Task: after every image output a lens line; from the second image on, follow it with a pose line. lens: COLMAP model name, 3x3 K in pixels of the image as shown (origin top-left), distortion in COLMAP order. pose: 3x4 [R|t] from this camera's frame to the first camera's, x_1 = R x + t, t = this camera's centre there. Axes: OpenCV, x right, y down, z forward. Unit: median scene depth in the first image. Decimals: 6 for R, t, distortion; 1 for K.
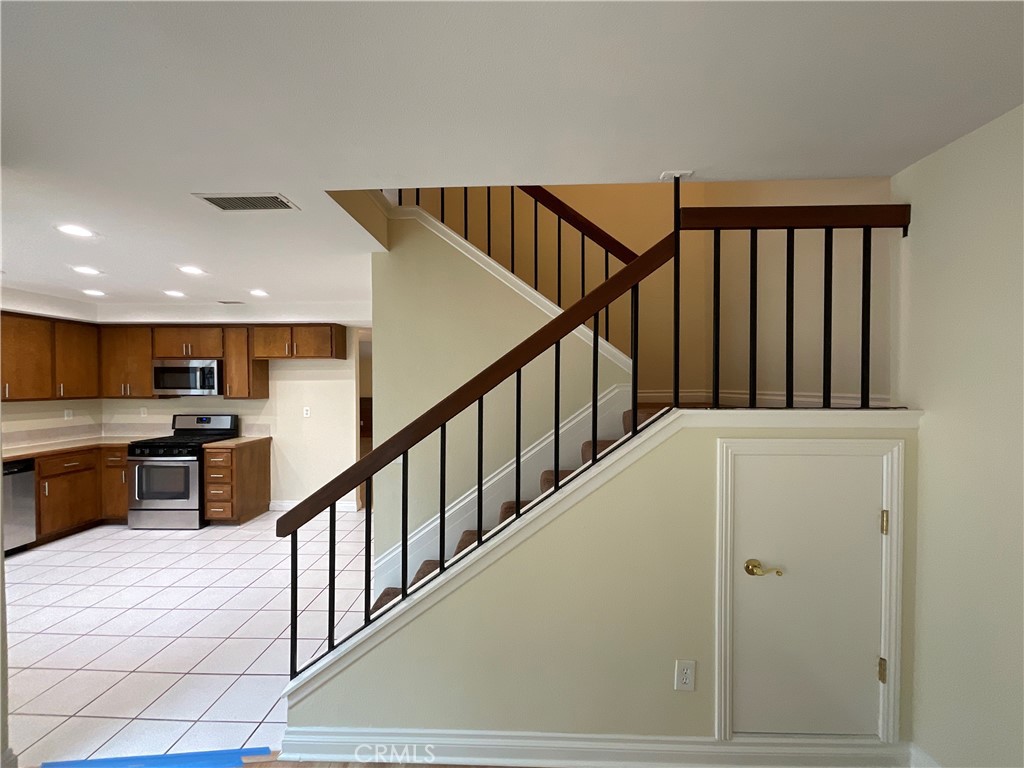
lens RADIAL K [[412.6, 0, 502.7], [0, 412.6, 388.1], [0, 0, 1]] dist [-0.000453, 0.008520]
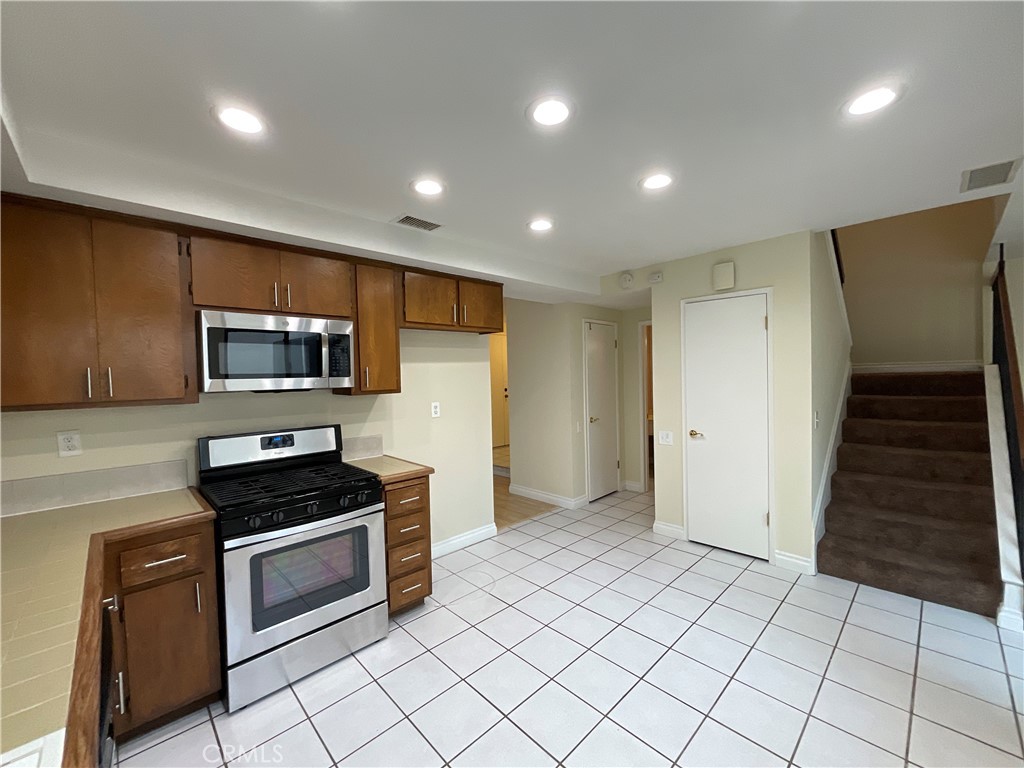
lens RADIAL K [[413.7, 0, 511.1], [0, 413.7, 386.5], [0, 0, 1]] dist [-0.001990, -0.000092]
pose [[0.688266, -0.037275, 0.724500, -0.938033], [0.034806, 0.999226, 0.018344, 0.013002], [-0.724623, 0.012591, 0.689031, 0.480554]]
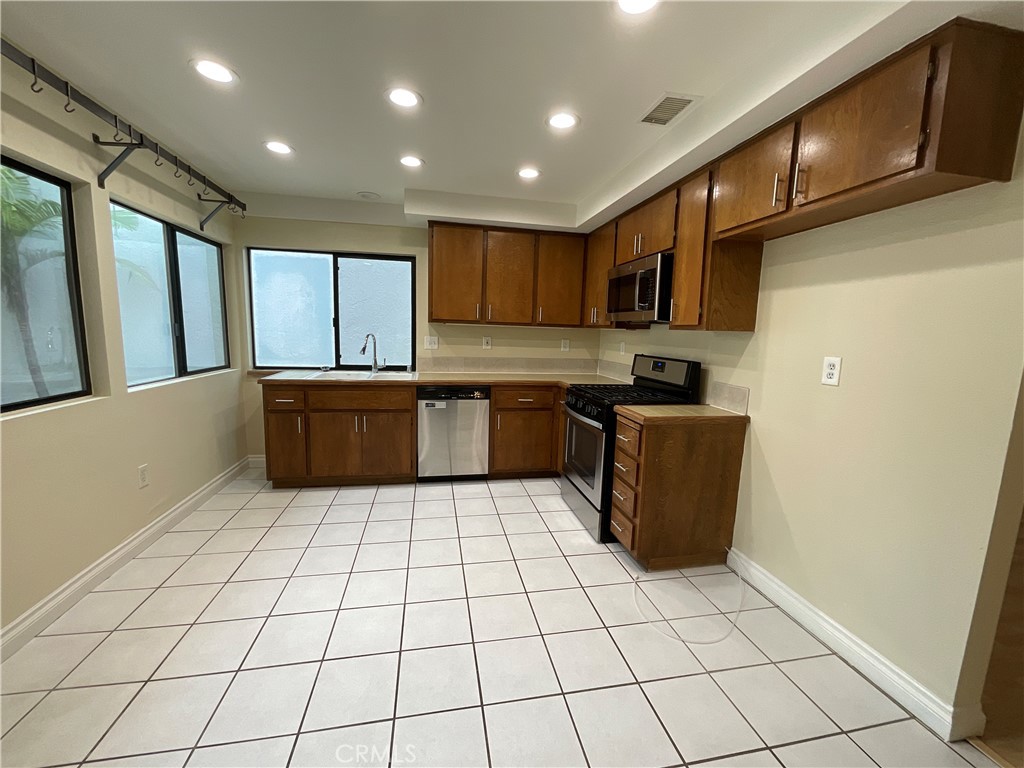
lens RADIAL K [[413.7, 0, 511.1], [0, 413.7, 386.5], [0, 0, 1]] dist [-0.001990, -0.000092]
pose [[0.235992, 0.140295, -0.961574, -0.201943], [-0.043109, 0.990061, 0.133871, 0.037768], [0.970798, 0.009860, 0.239694, 0.684856]]
